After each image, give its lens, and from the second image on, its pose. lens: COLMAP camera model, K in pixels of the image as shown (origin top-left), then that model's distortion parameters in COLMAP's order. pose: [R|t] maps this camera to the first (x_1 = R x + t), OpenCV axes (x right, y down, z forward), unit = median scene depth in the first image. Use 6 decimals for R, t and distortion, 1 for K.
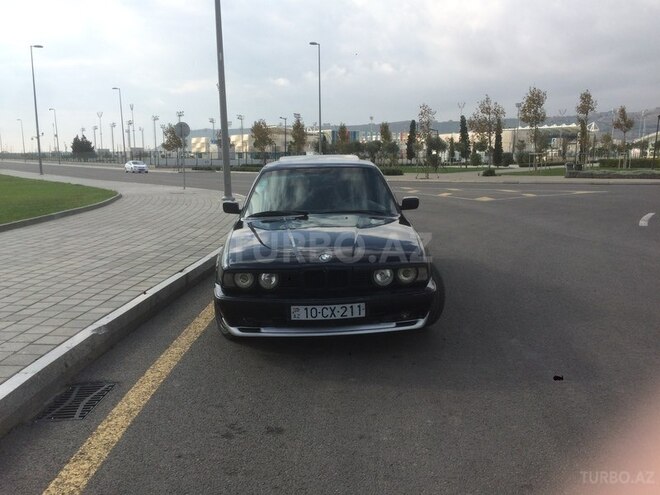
lens RADIAL K [[567.5, 0, 330.5], [0, 567.5, 250.5], [0, 0, 1]] dist [0.025050, -0.026660]
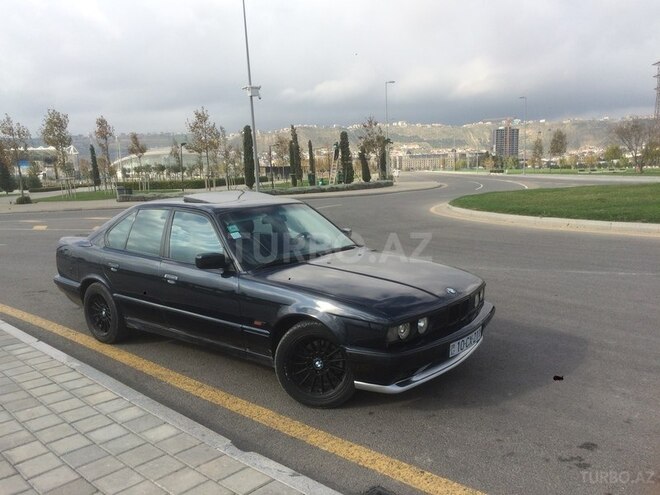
lens RADIAL K [[567.5, 0, 332.0], [0, 567.5, 244.5], [0, 0, 1]] dist [0.025050, -0.026660]
pose [[0.657200, -0.102887, 0.746661, -0.913707], [0.139291, 0.990155, 0.013837, -0.116970], [-0.740733, 0.094910, 0.665061, 0.452281]]
